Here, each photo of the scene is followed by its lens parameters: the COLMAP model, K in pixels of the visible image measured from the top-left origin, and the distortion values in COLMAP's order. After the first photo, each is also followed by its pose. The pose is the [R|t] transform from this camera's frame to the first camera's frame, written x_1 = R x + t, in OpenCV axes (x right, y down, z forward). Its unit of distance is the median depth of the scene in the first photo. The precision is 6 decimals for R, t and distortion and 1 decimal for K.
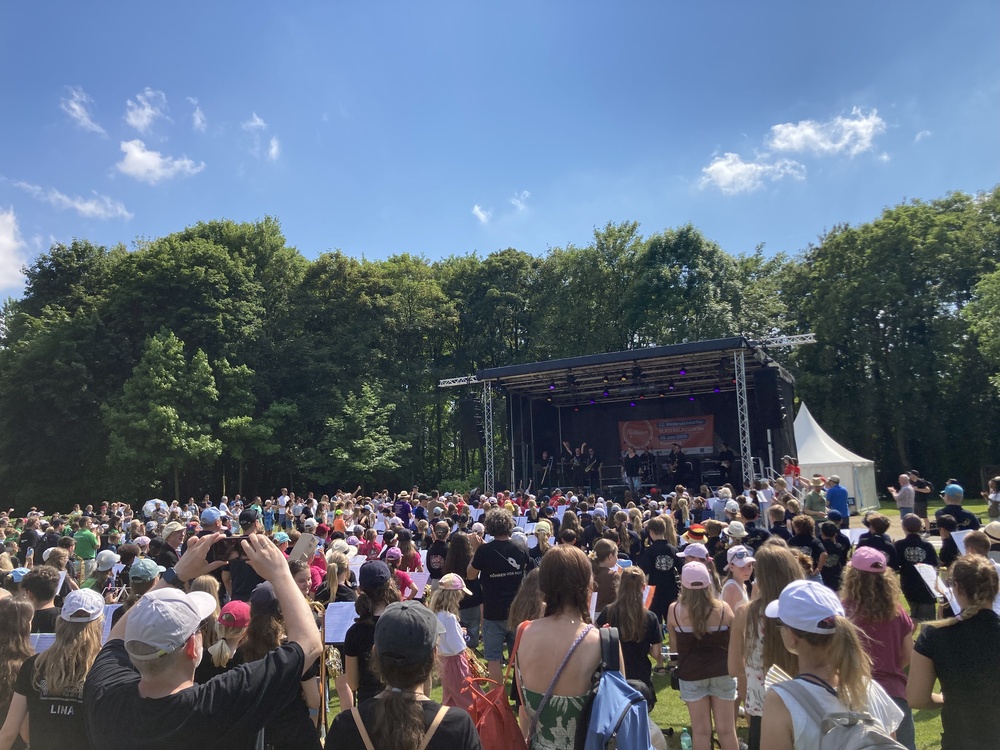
lens RADIAL K [[814.2, 0, 500.0], [0, 814.2, 375.0], [0, 0, 1]] dist [0.002692, 0.000030]
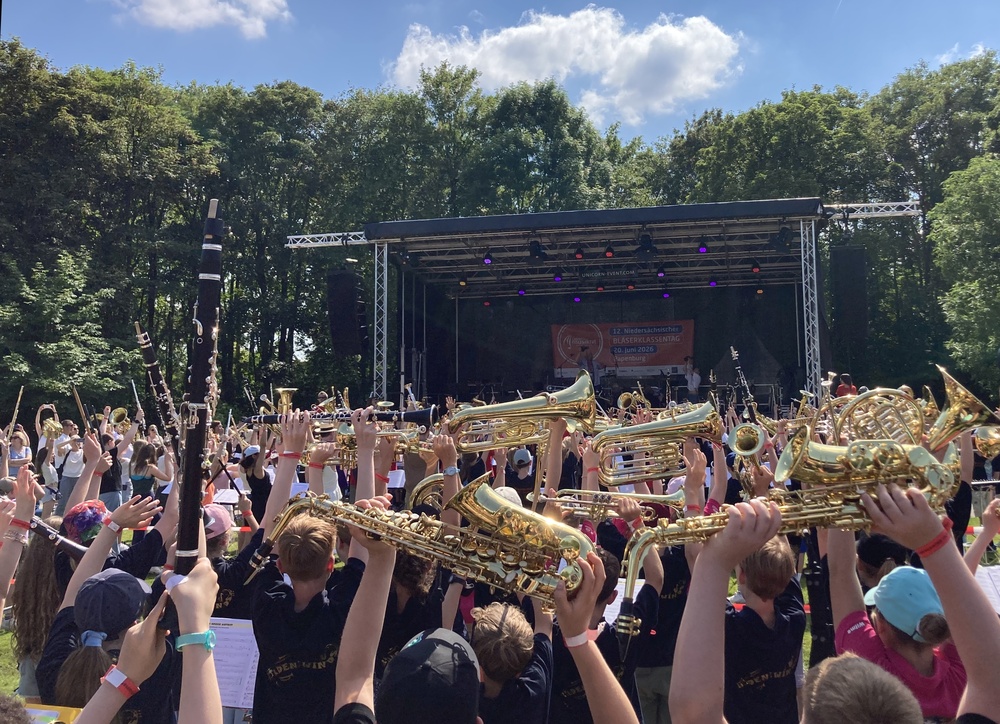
lens RADIAL K [[882.8, 0, 500.1], [0, 882.8, 317.3], [0, 0, 1]] dist [-0.050122, 0.012537]
pose [[0.903963, 0.057359, 0.423747, -0.144020], [-0.062623, 0.998036, -0.001504, 0.039770], [-0.423001, -0.025177, 0.905780, 0.260421]]
